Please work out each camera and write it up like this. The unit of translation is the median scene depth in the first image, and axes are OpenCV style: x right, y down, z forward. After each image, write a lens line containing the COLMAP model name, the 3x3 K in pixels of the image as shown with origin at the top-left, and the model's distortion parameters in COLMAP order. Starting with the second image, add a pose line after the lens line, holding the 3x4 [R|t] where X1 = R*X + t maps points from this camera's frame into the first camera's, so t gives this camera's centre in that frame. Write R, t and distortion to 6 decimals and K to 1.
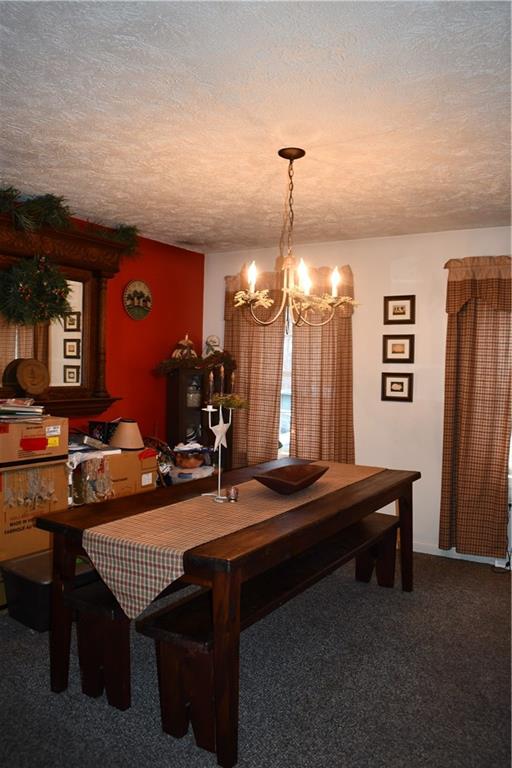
lens RADIAL K [[598.7, 0, 253.5], [0, 598.7, 384.1], [0, 0, 1]] dist [-0.096786, 0.009568]
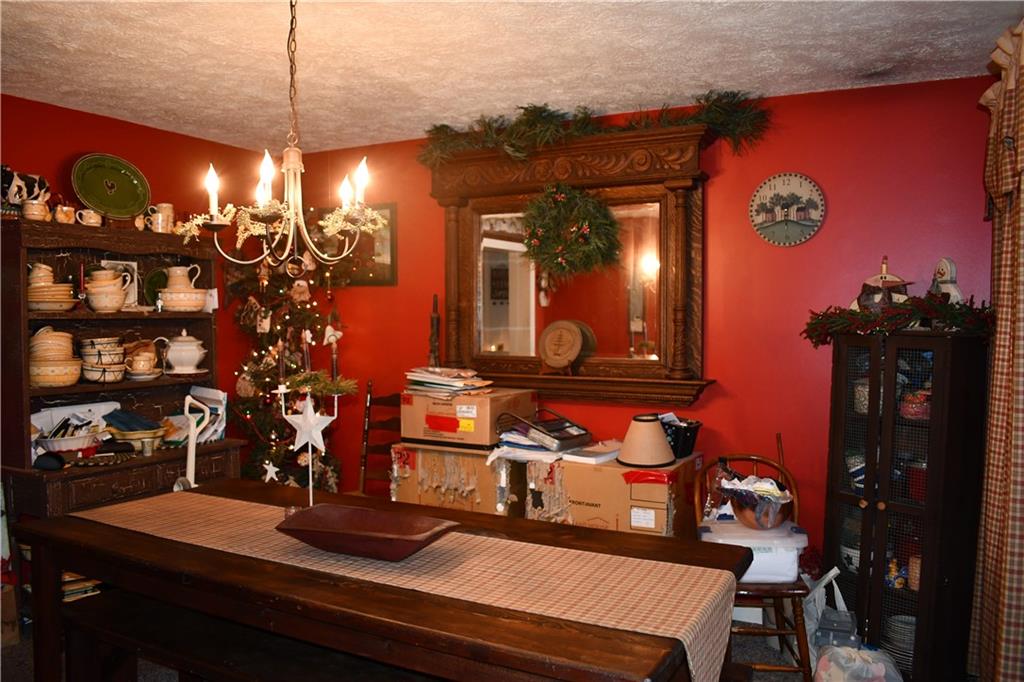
lens RADIAL K [[798.3, 0, 509.6], [0, 798.3, 337.8], [0, 0, 1]] dist [-0.096786, 0.009568]
pose [[0.063499, 0.008490, -0.997946, 0.730276], [-0.024558, 0.999674, 0.006942, -0.029147], [0.997680, 0.024066, 0.063687, 0.974327]]
